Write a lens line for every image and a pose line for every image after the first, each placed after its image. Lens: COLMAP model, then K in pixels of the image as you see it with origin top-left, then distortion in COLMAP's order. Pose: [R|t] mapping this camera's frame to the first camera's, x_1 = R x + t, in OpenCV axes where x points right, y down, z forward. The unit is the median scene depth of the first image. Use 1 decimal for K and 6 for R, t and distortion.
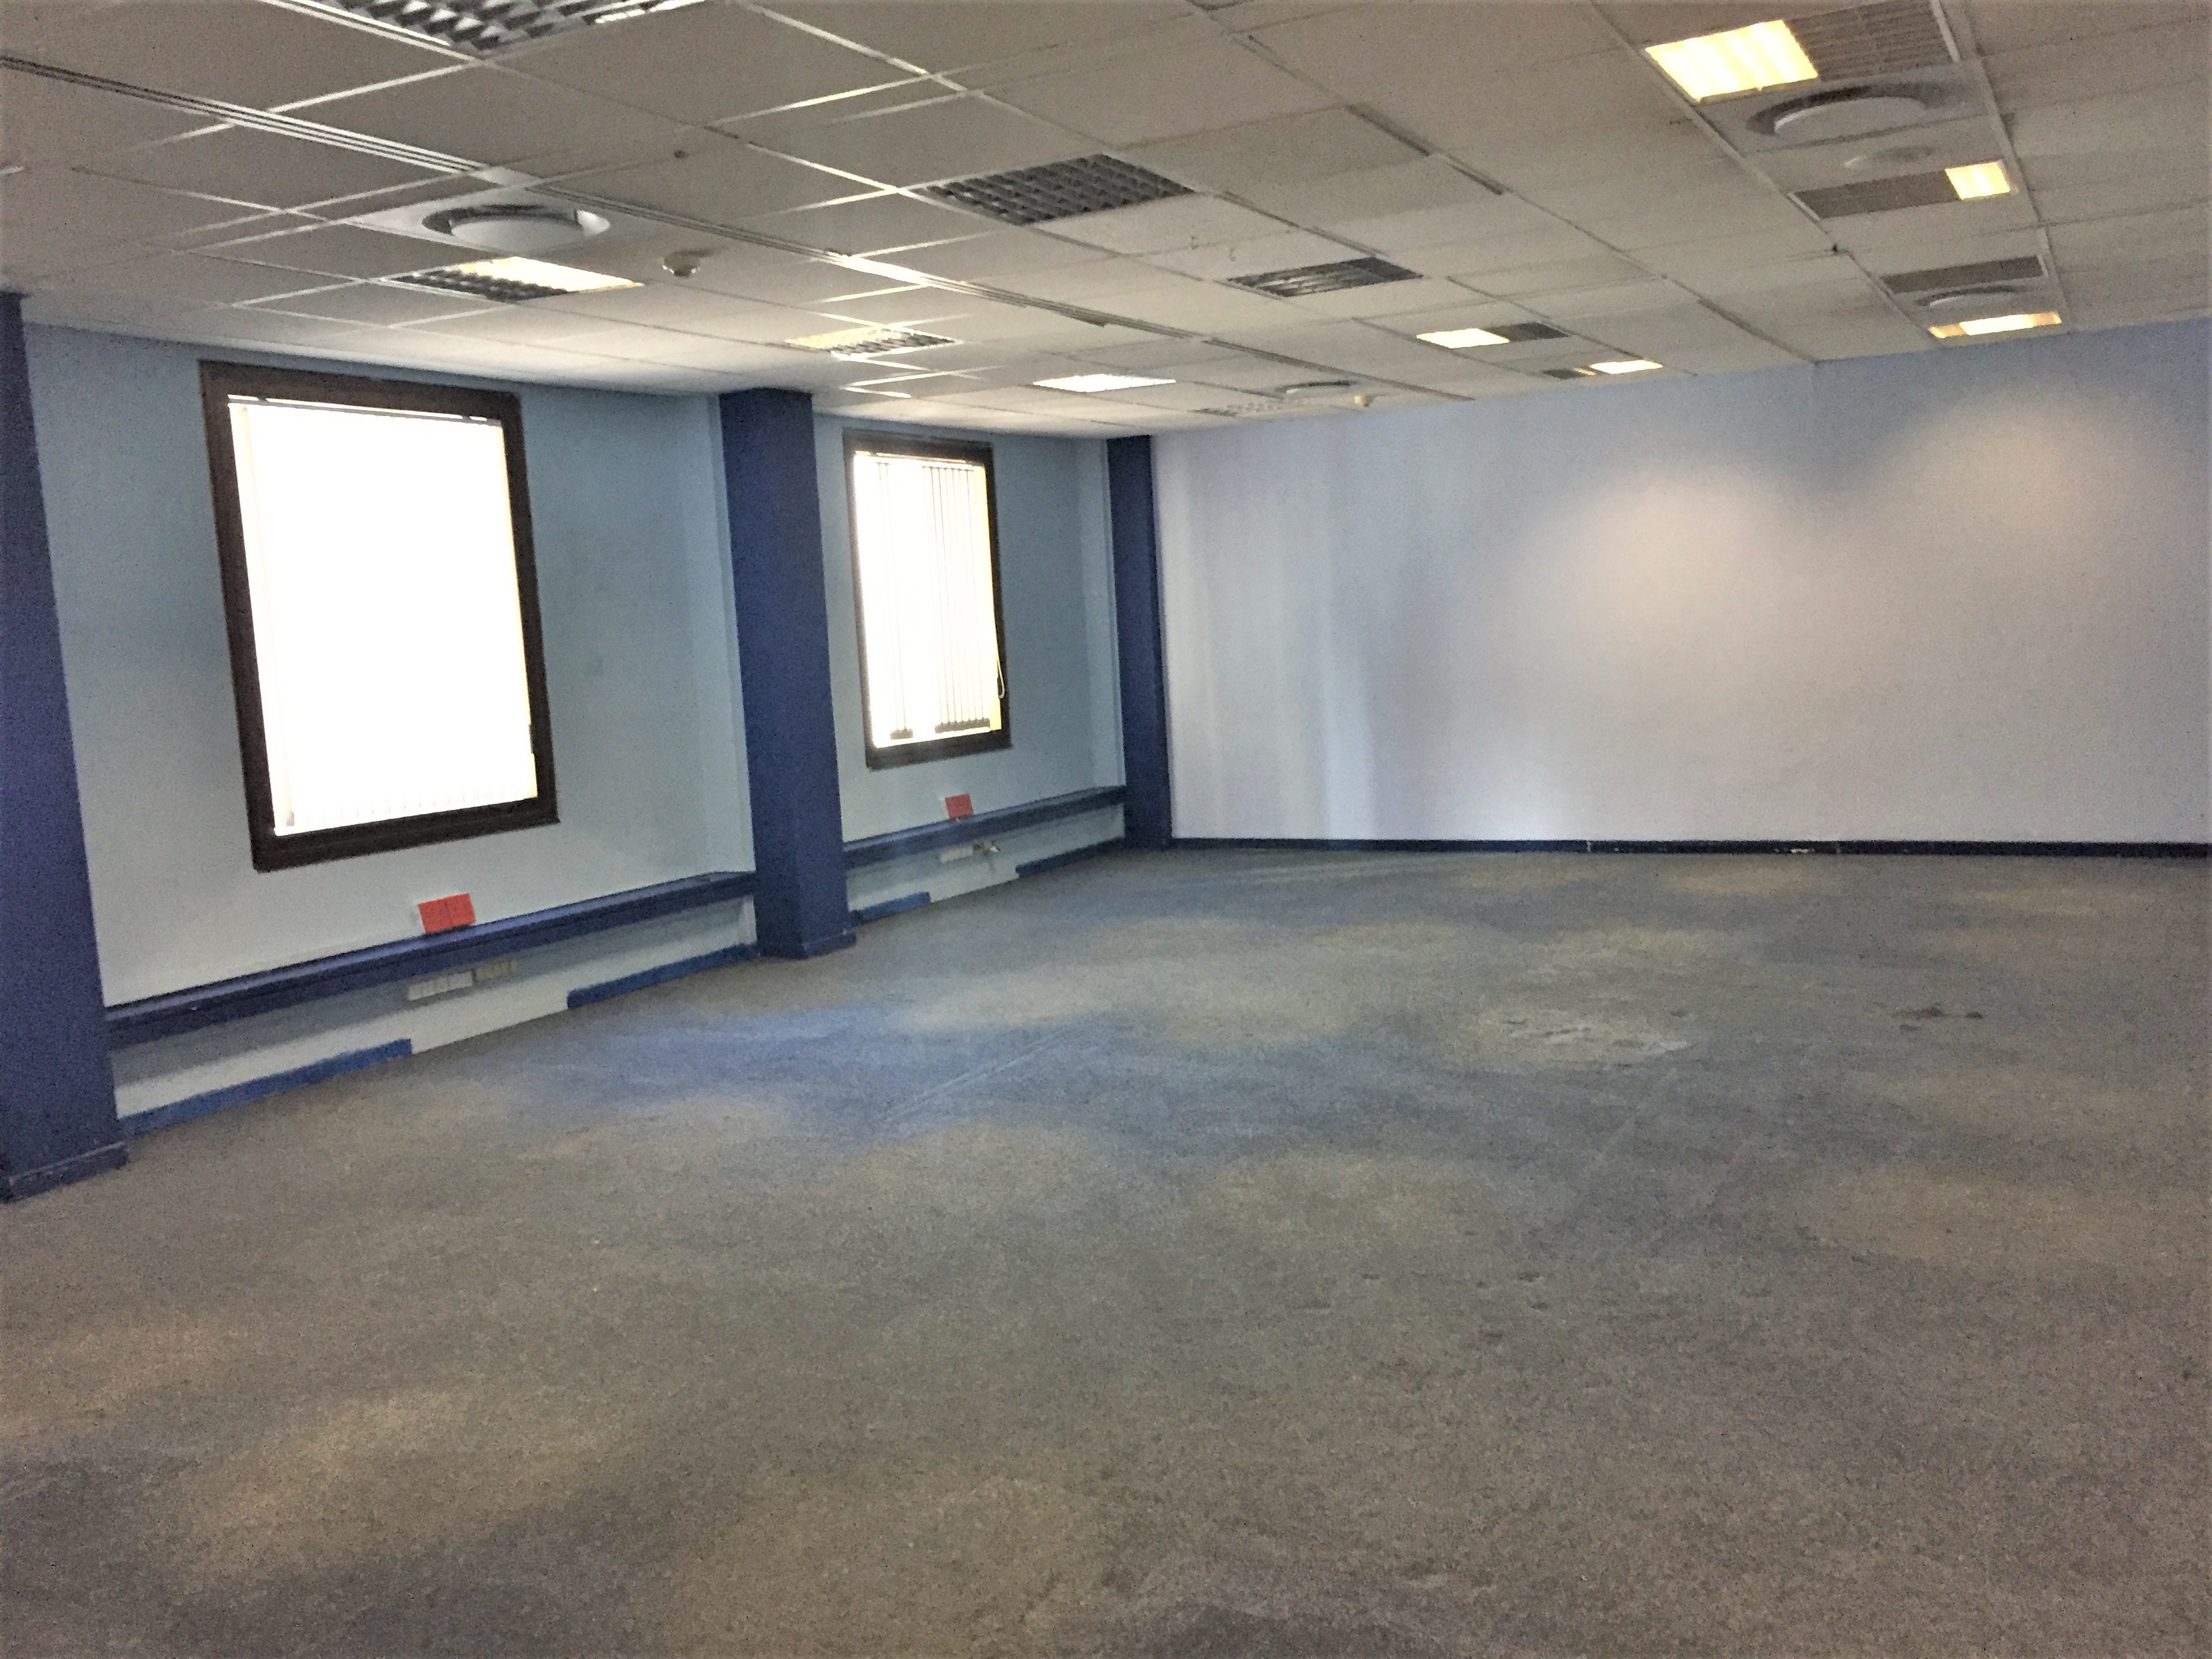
lens RADIAL K [[1875.9, 0, 1104.3], [0, 1875.9, 825.6], [0, 0, 1]] dist [-0.040748, -0.006946]
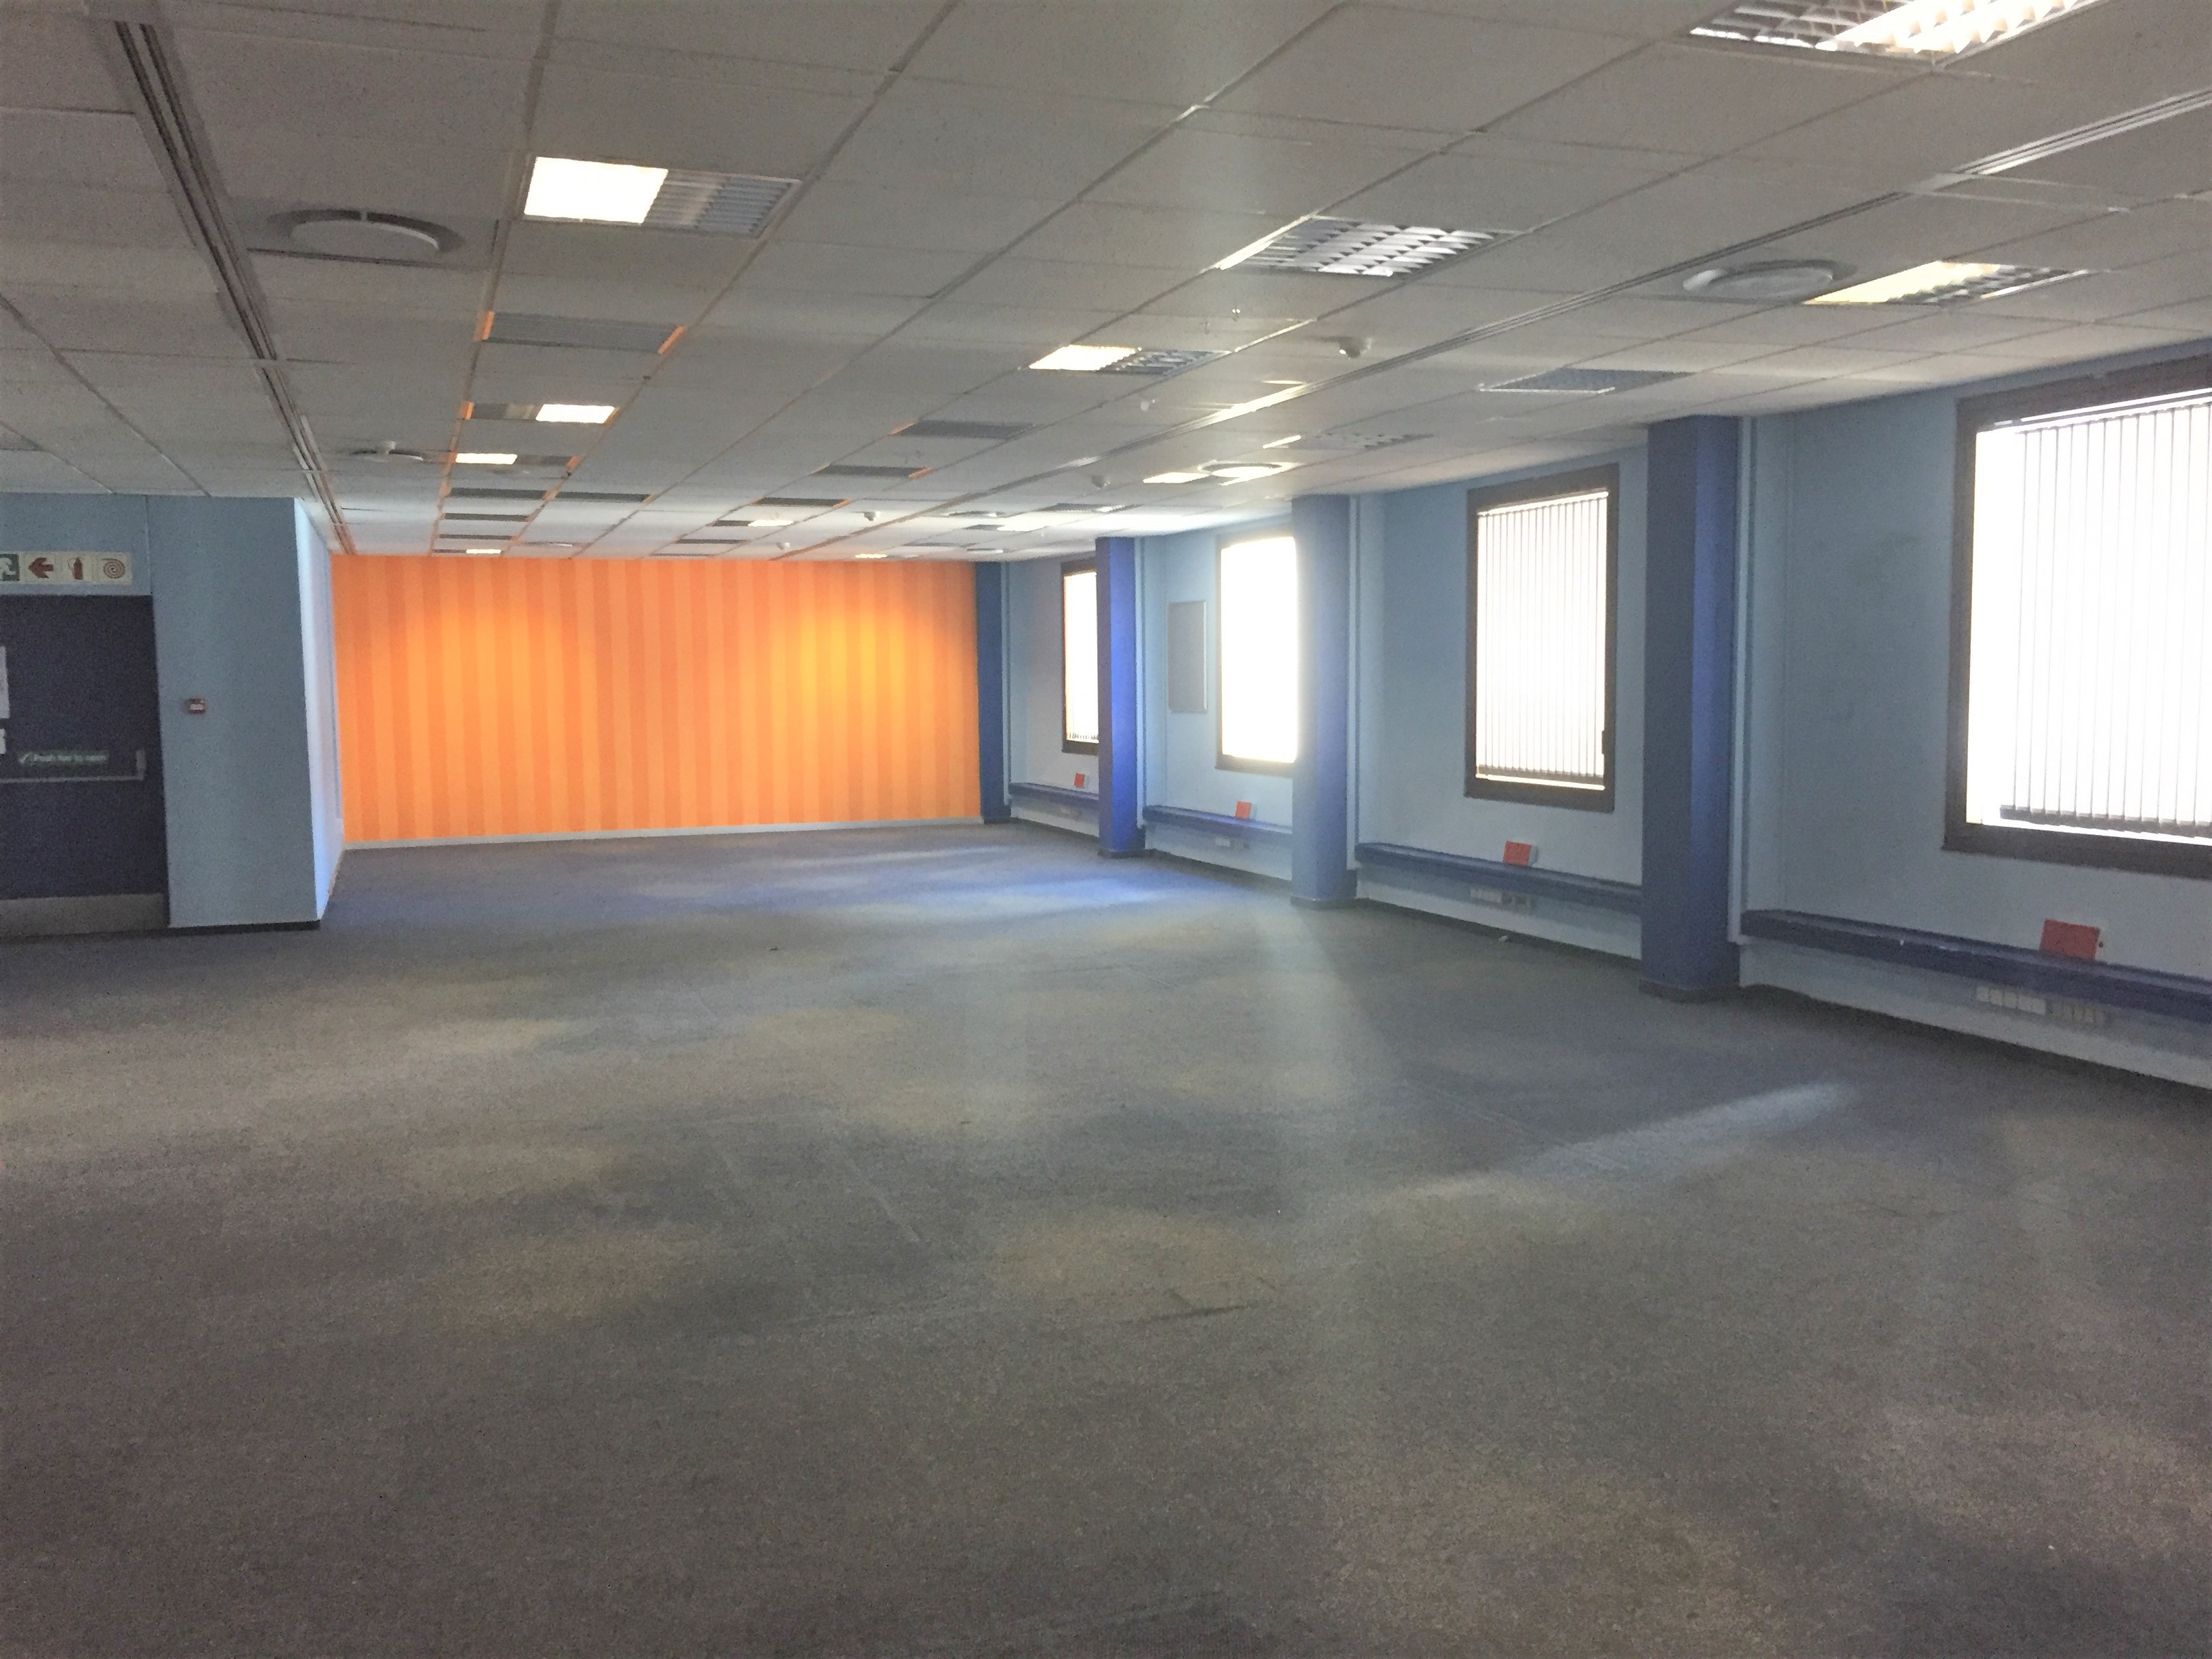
lens RADIAL K [[1875.9, 0, 1103.6], [0, 1875.9, 822.1], [0, 0, 1]] dist [-0.040748, -0.006946]
pose [[-0.687618, 0.113419, -0.717159, 0.785459], [-0.032152, 0.981999, 0.186131, -0.205186], [0.725360, 0.151045, -0.671593, 1.514325]]
